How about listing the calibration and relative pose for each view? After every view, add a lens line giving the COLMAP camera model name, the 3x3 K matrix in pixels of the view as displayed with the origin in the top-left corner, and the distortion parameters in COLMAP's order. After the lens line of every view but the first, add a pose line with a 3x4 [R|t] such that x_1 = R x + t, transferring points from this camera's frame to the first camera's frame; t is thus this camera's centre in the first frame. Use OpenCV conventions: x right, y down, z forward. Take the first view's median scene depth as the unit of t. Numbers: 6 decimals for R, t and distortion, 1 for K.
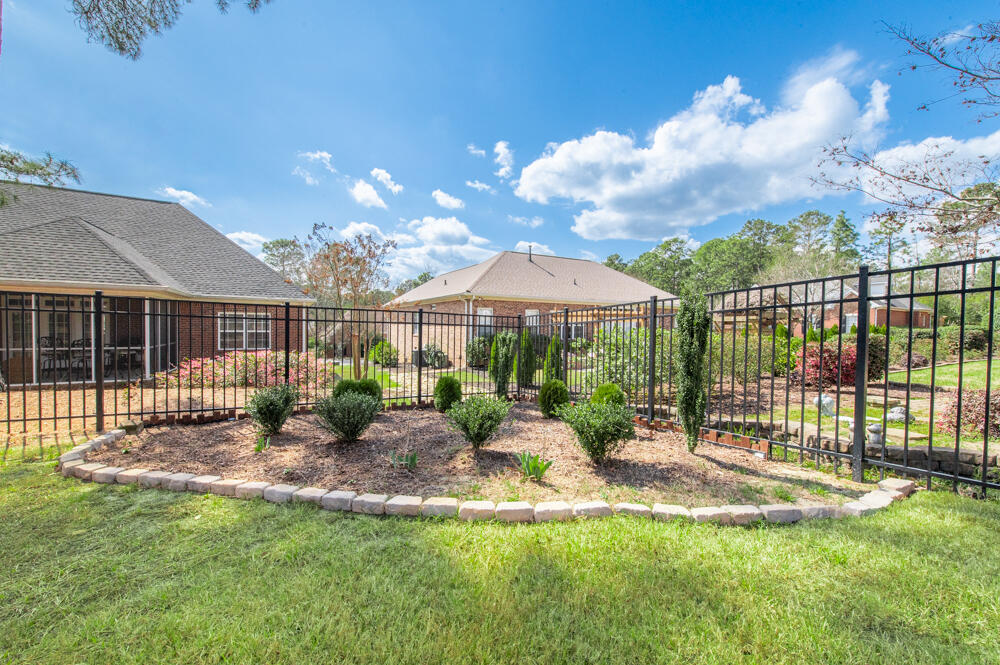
lens RADIAL K [[392.6, 0, 494.0], [0, 392.6, 332.2], [0, 0, 1]] dist [0.009939, -0.002448]
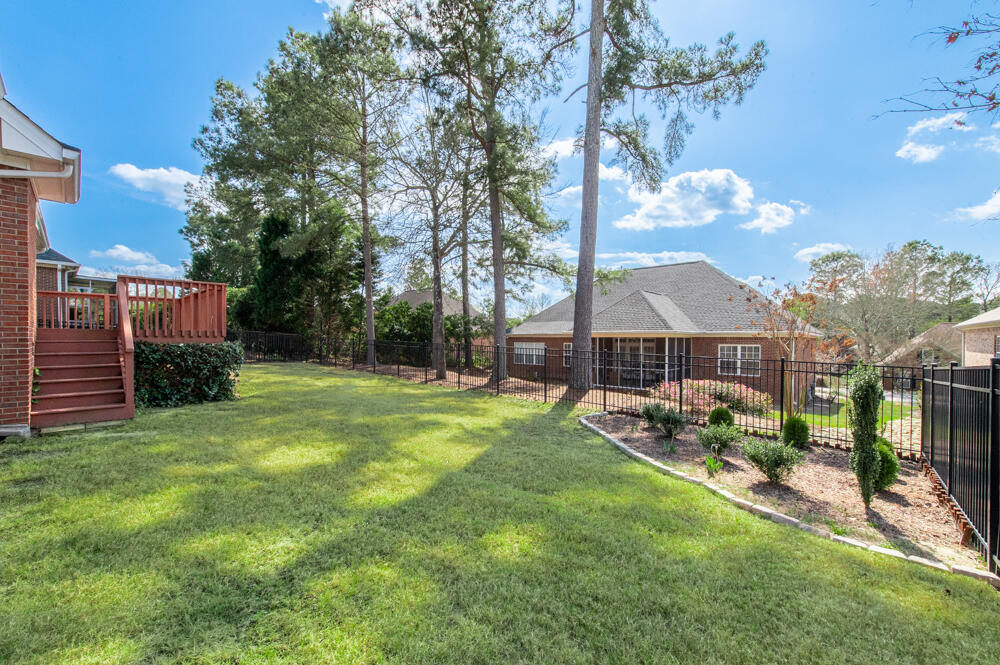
lens RADIAL K [[392.6, 0, 498.1], [0, 392.6, 339.3], [0, 0, 1]] dist [0.009939, -0.002448]
pose [[0.332963, -0.010164, -0.942885, 1.368335], [-0.019378, 0.999657, -0.017619, -0.166949], [0.942741, 0.024138, 0.332652, -0.484802]]
